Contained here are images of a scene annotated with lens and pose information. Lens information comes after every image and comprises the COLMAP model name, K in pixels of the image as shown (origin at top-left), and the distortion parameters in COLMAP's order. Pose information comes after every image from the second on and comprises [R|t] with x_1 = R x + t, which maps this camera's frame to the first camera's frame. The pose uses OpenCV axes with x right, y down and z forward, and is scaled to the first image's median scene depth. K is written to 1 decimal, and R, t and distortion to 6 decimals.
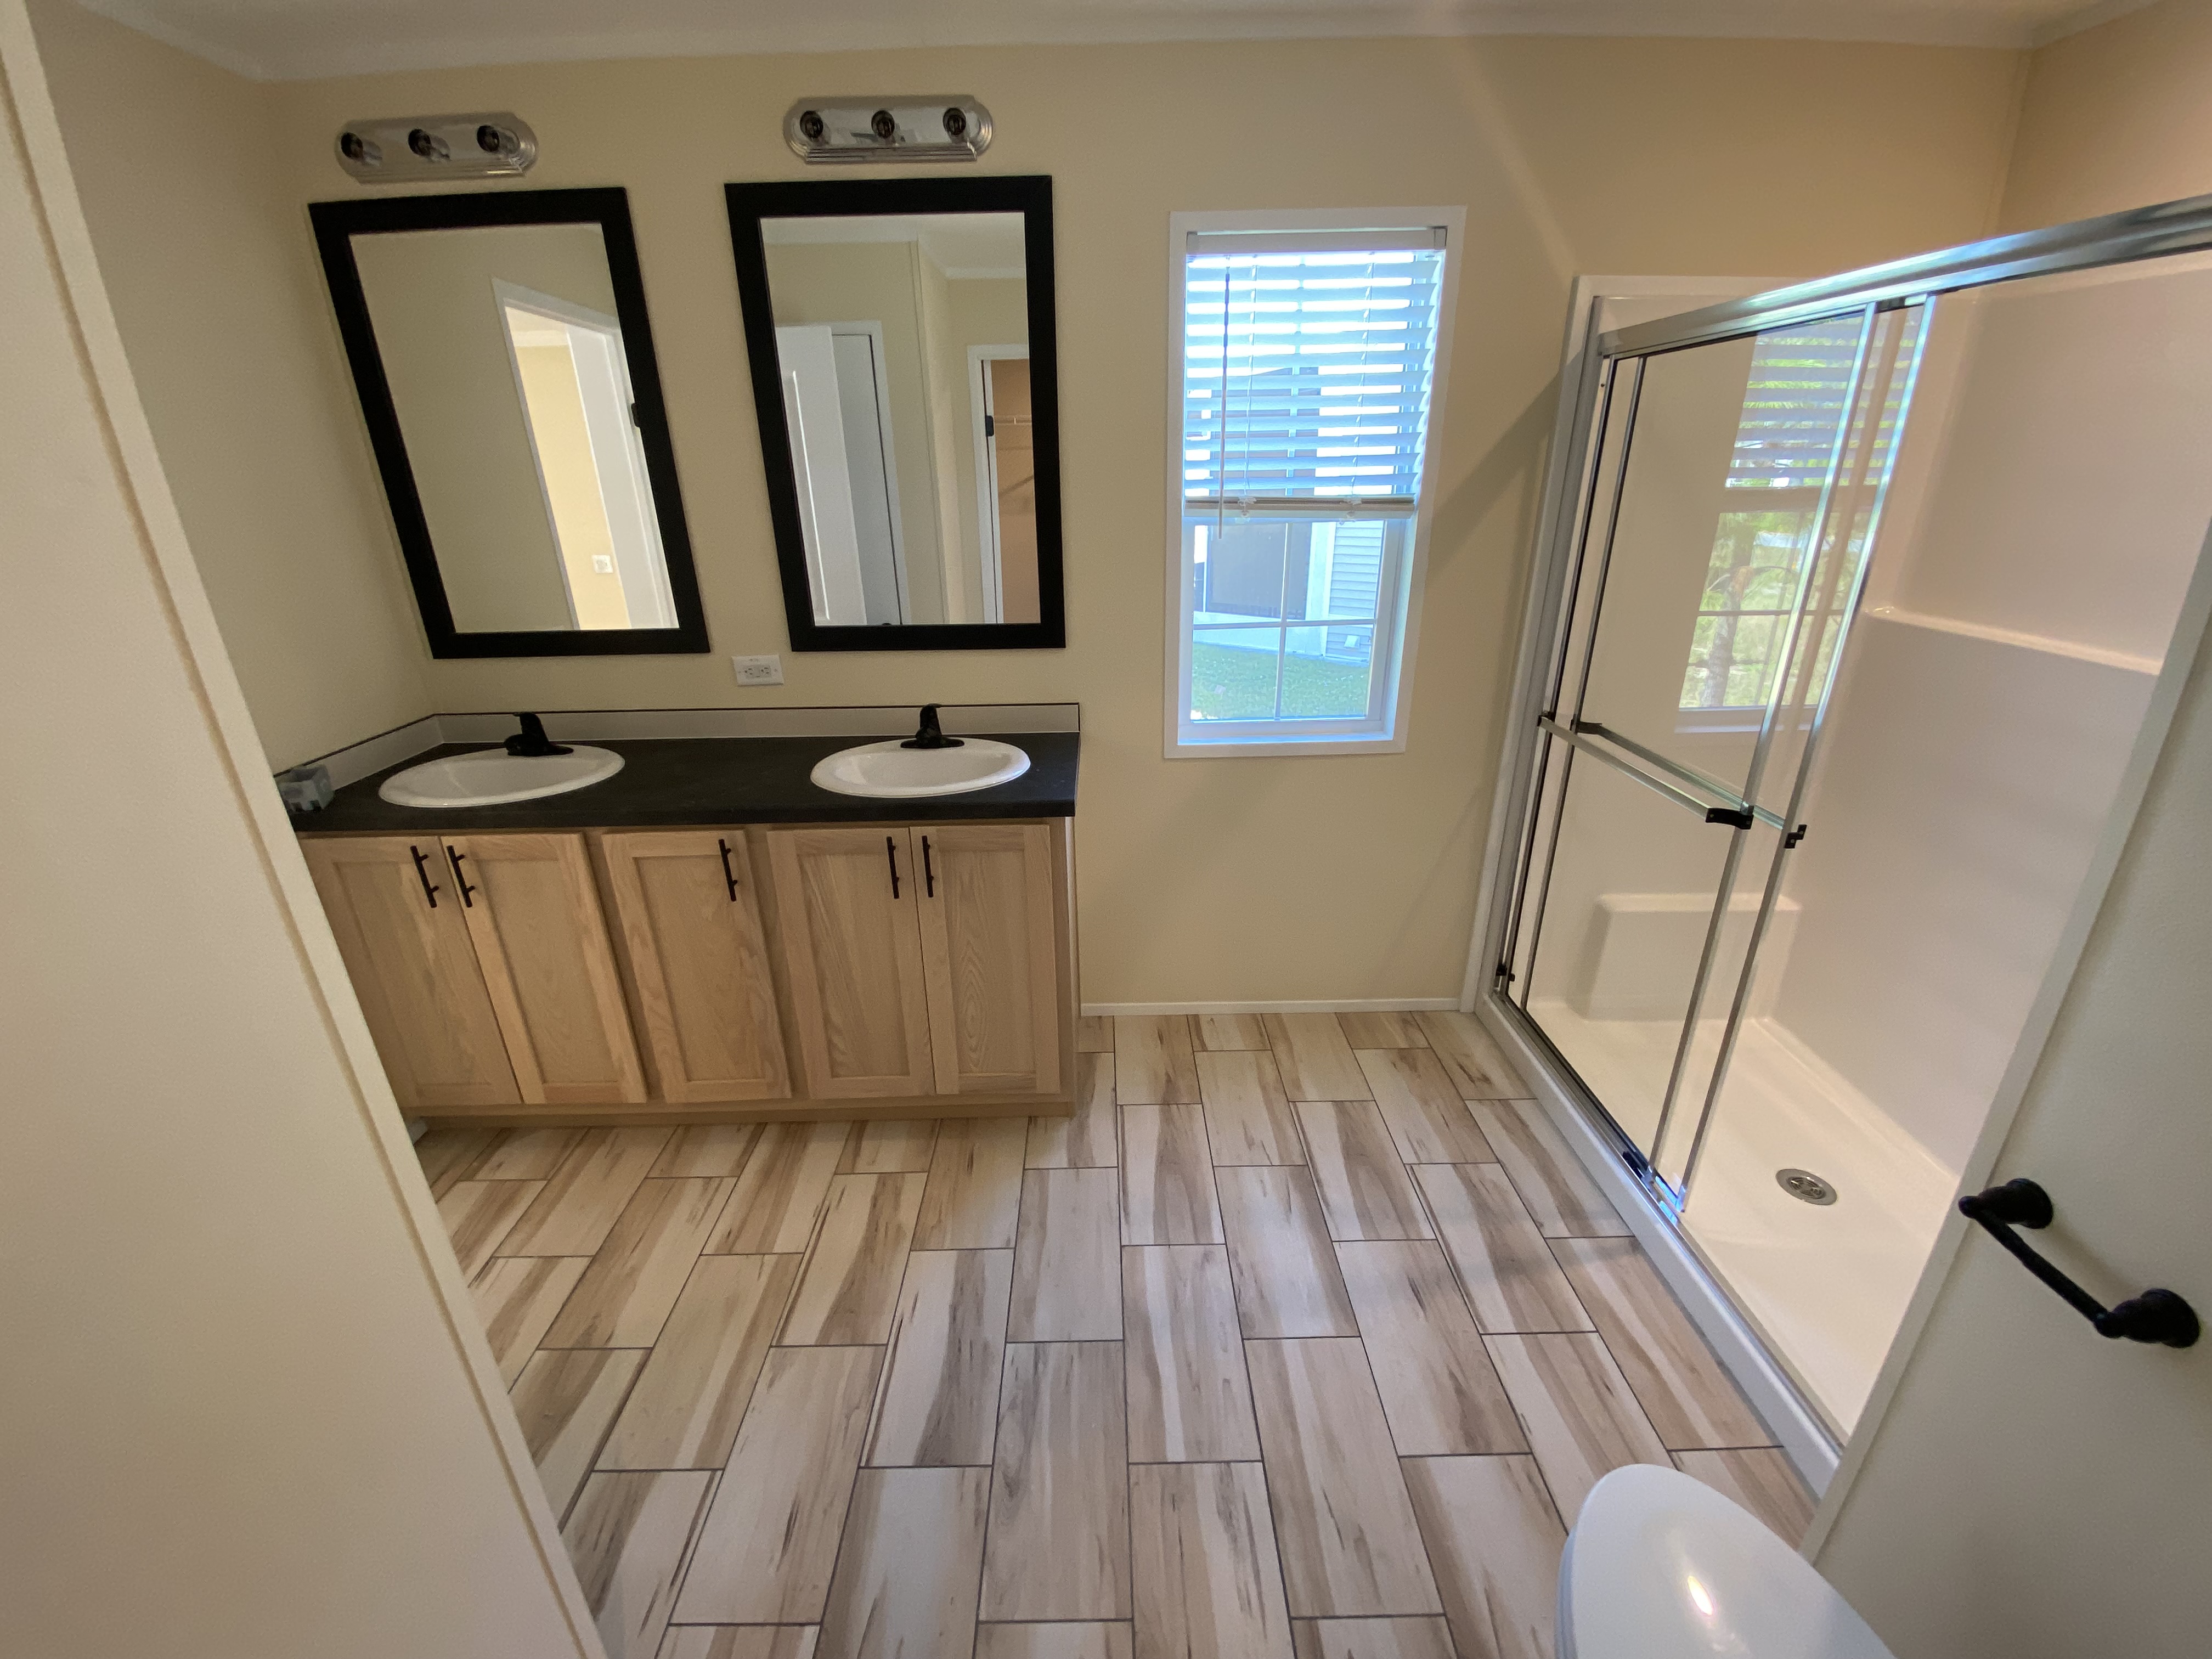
lens RADIAL K [[907.3, 0, 1099.2], [0, 907.3, 832.7], [0, 0, 1]] dist [0.031982, -0.000644]
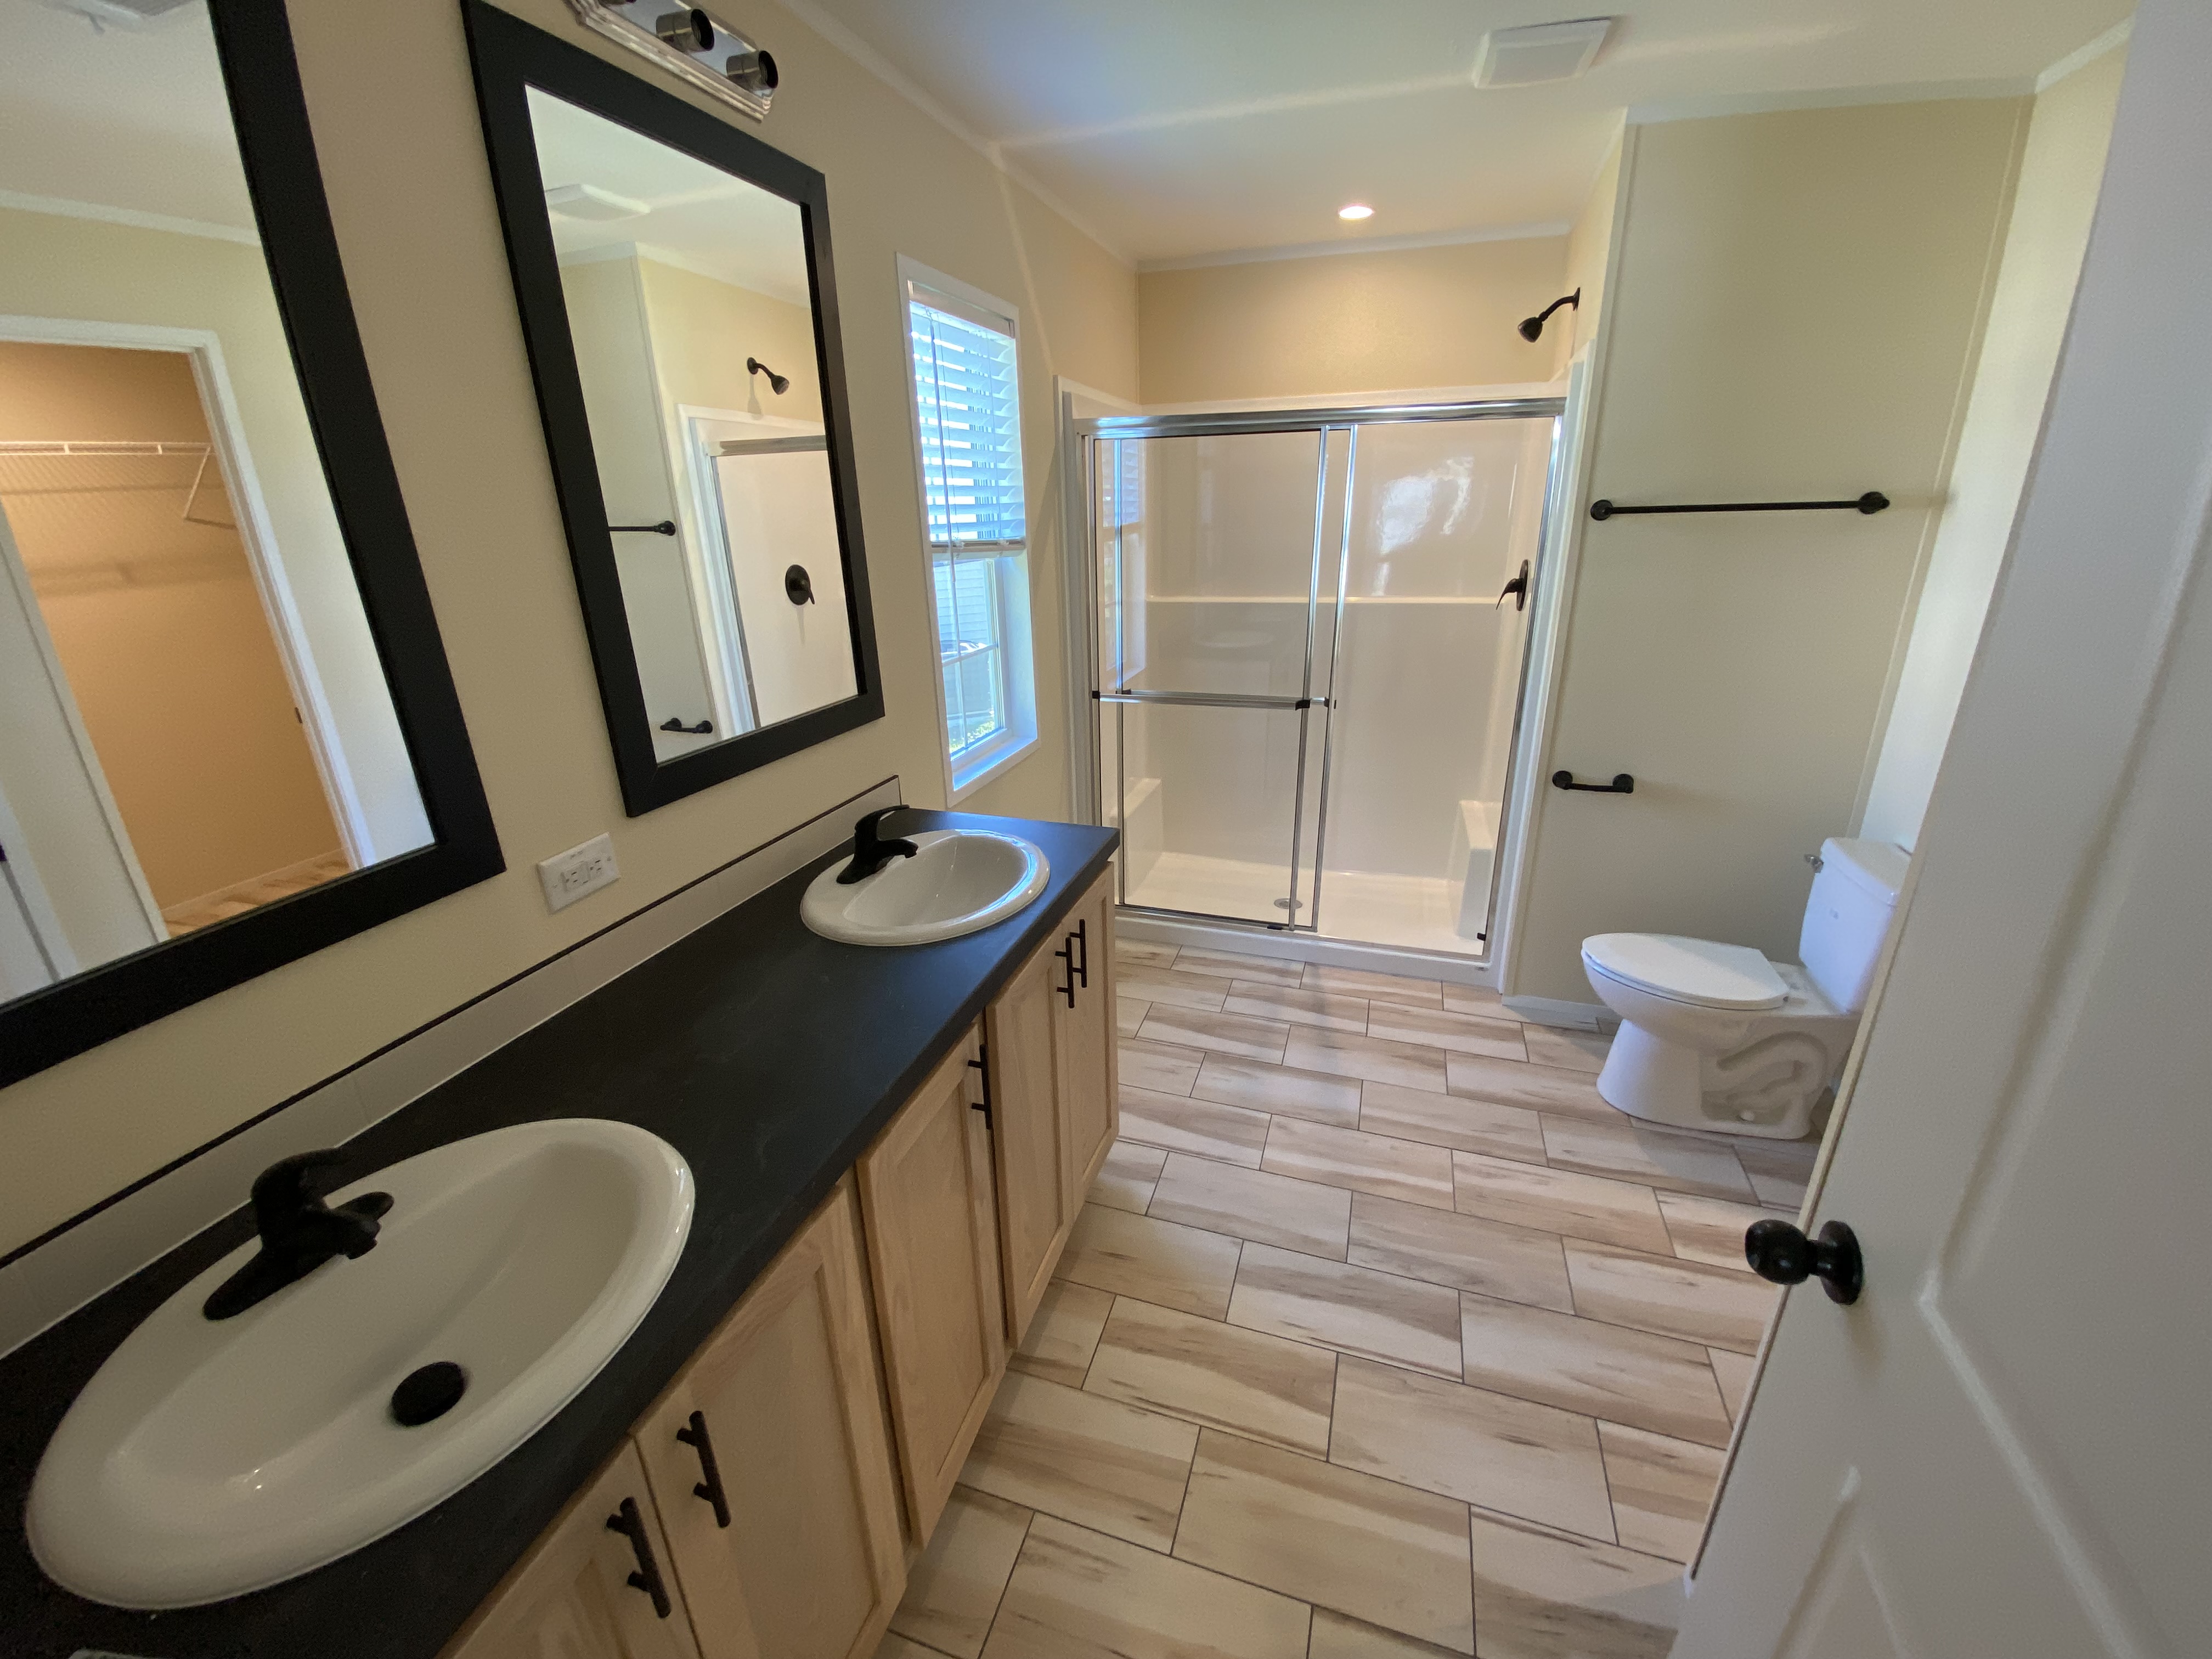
lens RADIAL K [[907.3, 0, 1107.3], [0, 907.3, 820.6], [0, 0, 1]] dist [0.031982, -0.000644]
pose [[0.309687, -0.311494, 0.898368, -0.945892], [0.354065, 0.914648, 0.195085, -0.250720], [-0.882458, 0.257665, 0.393544, 0.605013]]
